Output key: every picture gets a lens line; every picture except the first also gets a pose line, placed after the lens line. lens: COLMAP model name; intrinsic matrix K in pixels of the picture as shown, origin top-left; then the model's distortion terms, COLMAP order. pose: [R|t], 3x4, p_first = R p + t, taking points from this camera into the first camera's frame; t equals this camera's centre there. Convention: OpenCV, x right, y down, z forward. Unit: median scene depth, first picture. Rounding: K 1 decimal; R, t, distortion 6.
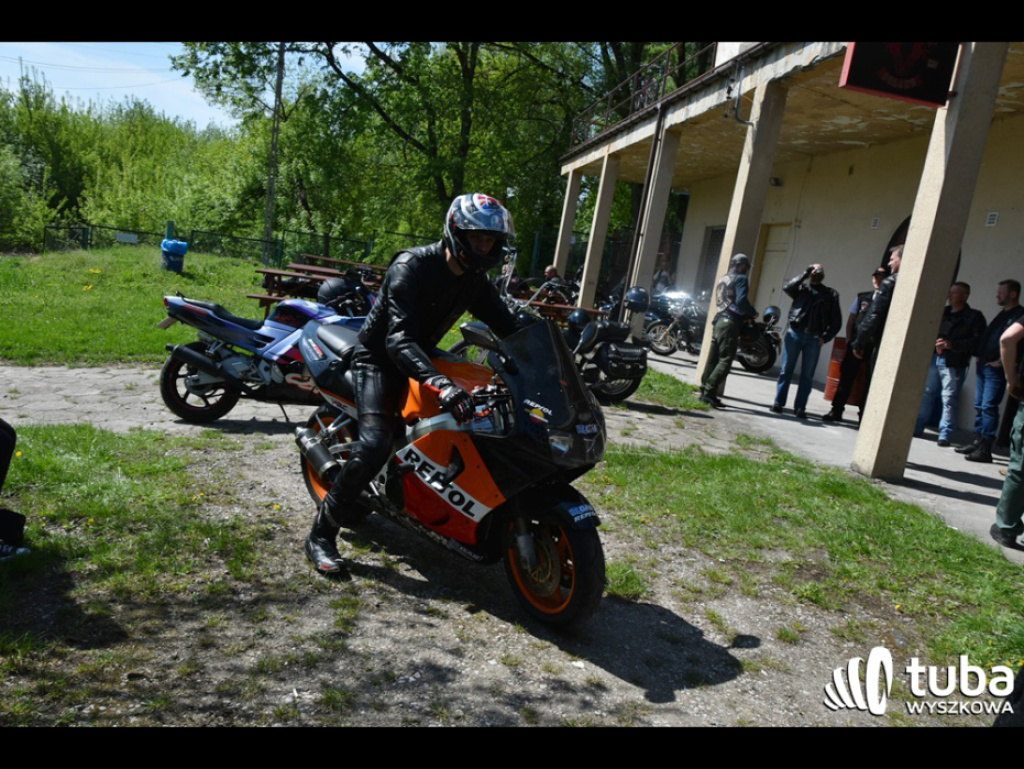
lens RADIAL K [[785.7, 0, 490.4], [0, 785.7, 380.4], [0, 0, 1]] dist [-0.047503, 0.011819]
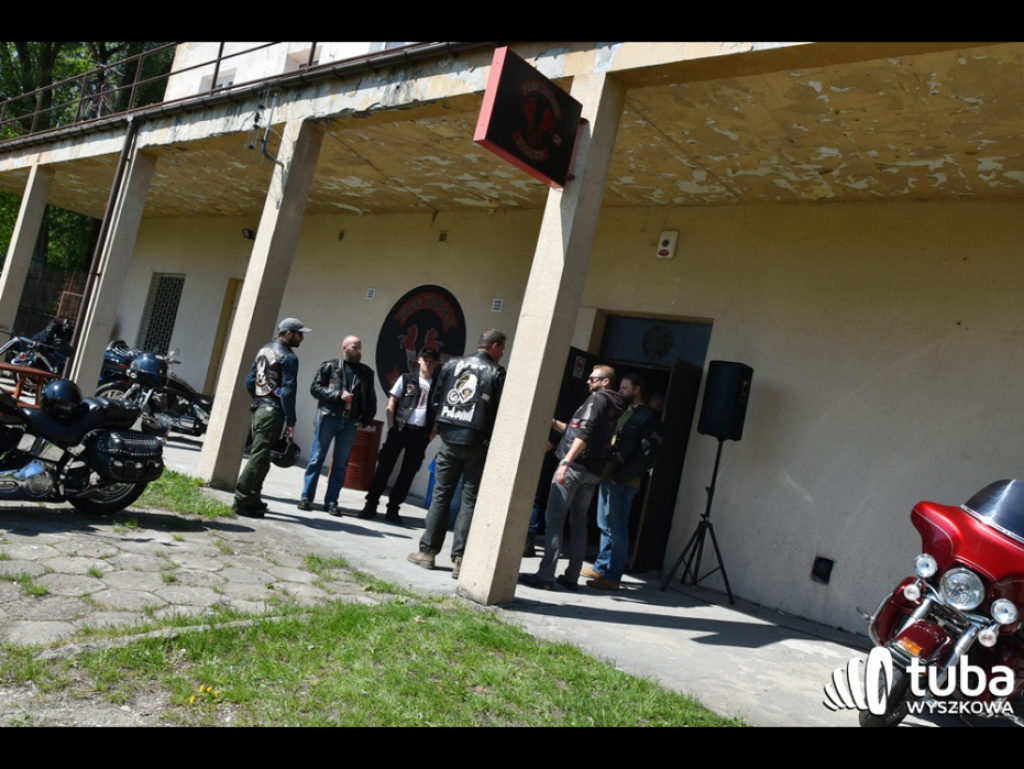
lens RADIAL K [[785.7, 0, 490.4], [0, 785.7, 380.4], [0, 0, 1]] dist [-0.047503, 0.011819]
pose [[0.728444, 0.040739, 0.683893, -0.066461], [0.003388, 0.998004, -0.063058, -0.044023], [-0.685097, 0.048251, 0.726852, 0.251570]]
